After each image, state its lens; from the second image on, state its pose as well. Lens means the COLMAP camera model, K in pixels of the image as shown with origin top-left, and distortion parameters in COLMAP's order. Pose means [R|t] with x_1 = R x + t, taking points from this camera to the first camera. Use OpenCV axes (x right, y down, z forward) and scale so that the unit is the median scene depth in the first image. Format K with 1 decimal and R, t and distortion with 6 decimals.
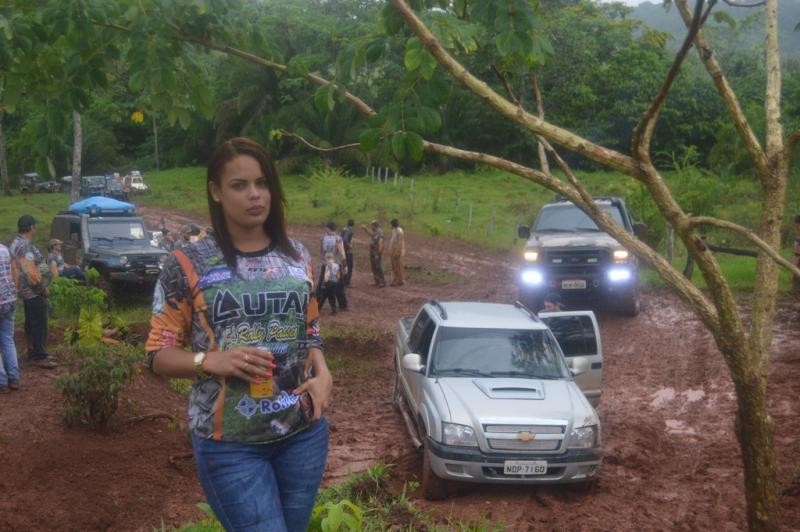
lens RADIAL K [[1062.5, 0, 400.9], [0, 1062.5, 265.3], [0, 0, 1]] dist [-0.027949, -0.021150]
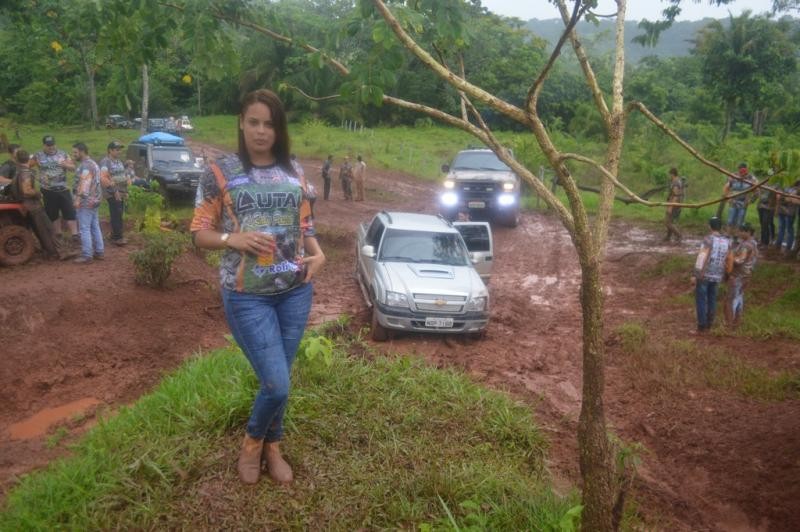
lens RADIAL K [[704.6, 0, 400.4], [0, 704.6, 266.9], [0, 0, 1]] dist [-0.075122, 0.006941]
pose [[0.997609, 0.037479, 0.058061, -0.000465], [-0.043642, 0.993106, 0.108792, 0.001839], [-0.053583, -0.111066, 0.992368, 0.001280]]
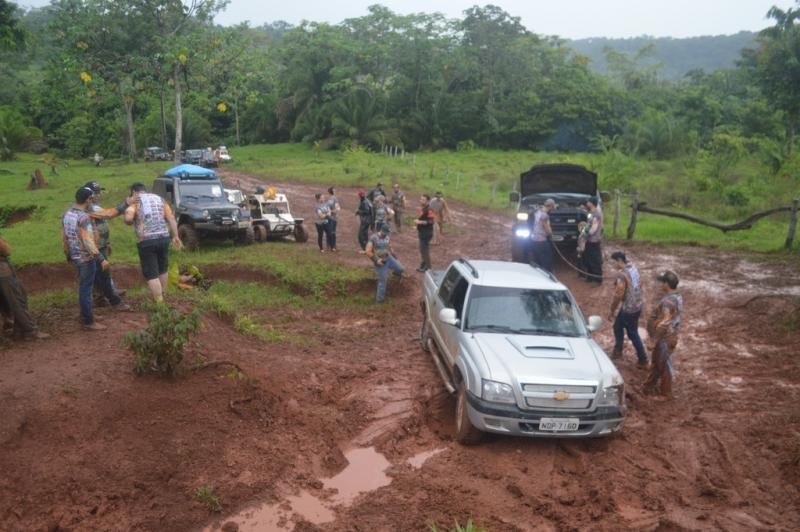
lens RADIAL K [[700.6, 0, 401.9], [0, 700.6, 266.2], [0, 0, 1]] dist [-0.077621, 0.013252]
pose [[0.999876, 0.015465, 0.003012, -0.029179], [-0.015651, 0.996913, 0.076945, -0.013982], [-0.001812, -0.076982, 0.997031, 0.194995]]
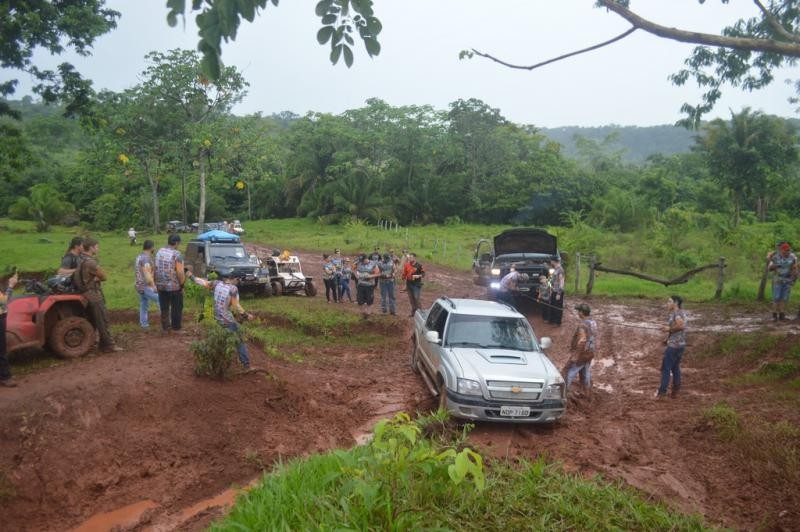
lens RADIAL K [[642.5, 0, 399.2], [0, 642.5, 268.7], [0, 0, 1]] dist [-0.080490, 0.006518]
pose [[0.999821, 0.017467, 0.007260, -0.030724], [-0.017304, 0.999608, -0.022013, 0.012378], [-0.007642, 0.021883, 0.999731, 0.081185]]
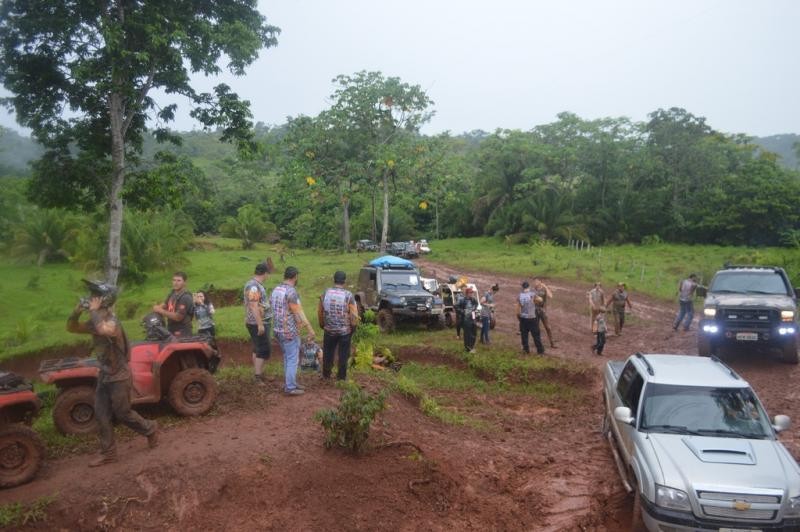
lens RADIAL K [[642.3, 0, 400.5], [0, 642.3, 268.3], [0, 0, 1]] dist [-0.082752, 0.011879]
pose [[0.959310, 0.029584, -0.280799, -0.026401], [-0.042651, 0.998267, -0.040539, -0.017597], [0.279114, 0.050866, 0.958910, 0.217056]]
